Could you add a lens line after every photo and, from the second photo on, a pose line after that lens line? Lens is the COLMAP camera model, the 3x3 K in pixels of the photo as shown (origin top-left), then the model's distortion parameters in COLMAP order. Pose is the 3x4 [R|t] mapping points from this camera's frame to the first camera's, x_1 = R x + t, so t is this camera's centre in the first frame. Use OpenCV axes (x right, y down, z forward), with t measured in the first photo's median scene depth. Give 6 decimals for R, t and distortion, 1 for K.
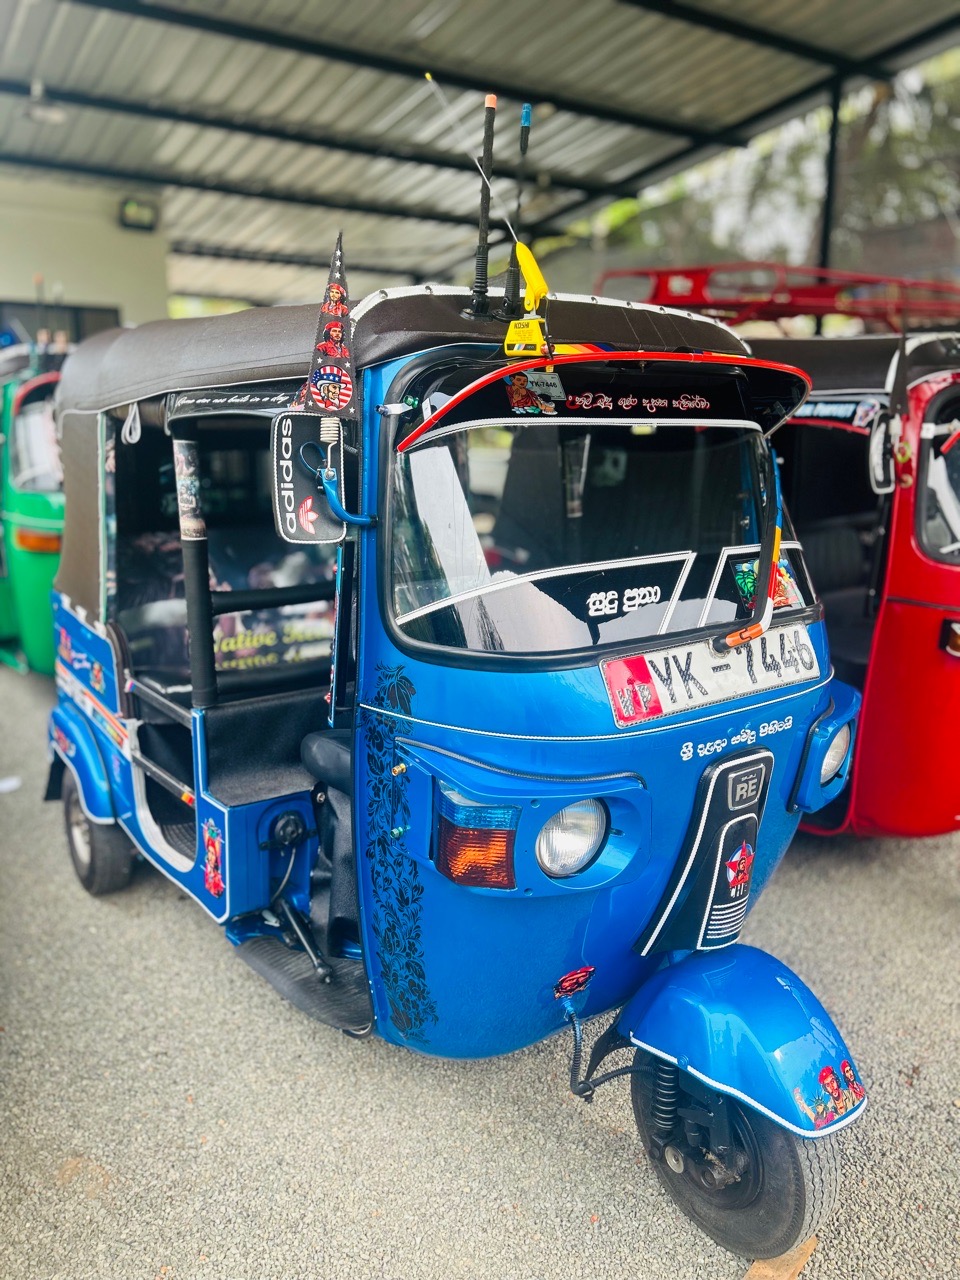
lens RADIAL K [[973.6, 0, 480.0], [0, 973.6, 640.0], [0, 0, 1]] dist [0.002881, -0.070586]
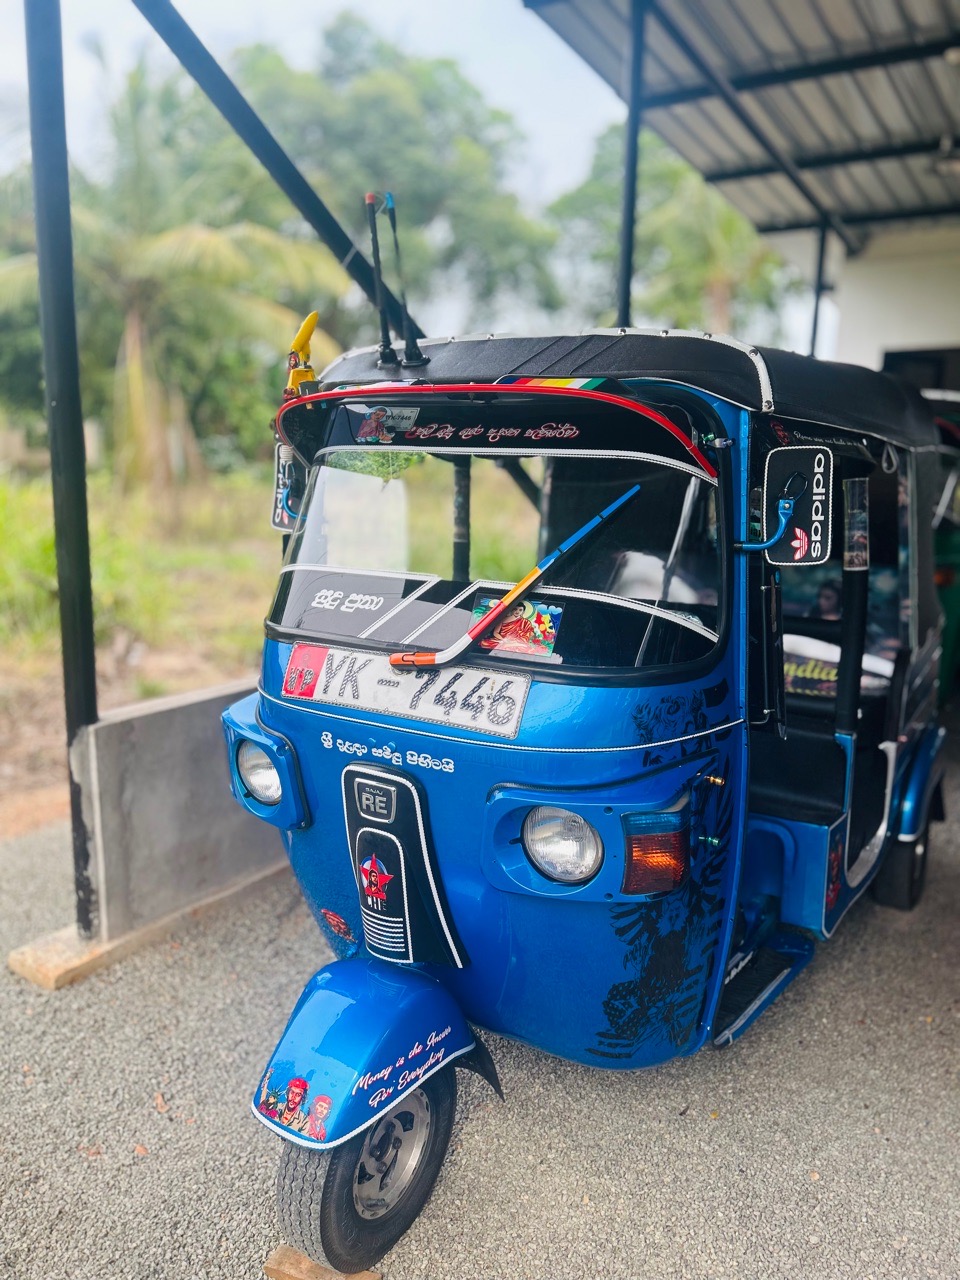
lens RADIAL K [[973.6, 0, 480.0], [0, 973.6, 640.0], [0, 0, 1]] dist [0.002881, -0.070586]
pose [[0.381638, 0.177943, -0.907022, 1.247240], [-0.219267, 0.970713, 0.098179, -0.142536], [0.897928, 0.161411, 0.409478, 0.665765]]
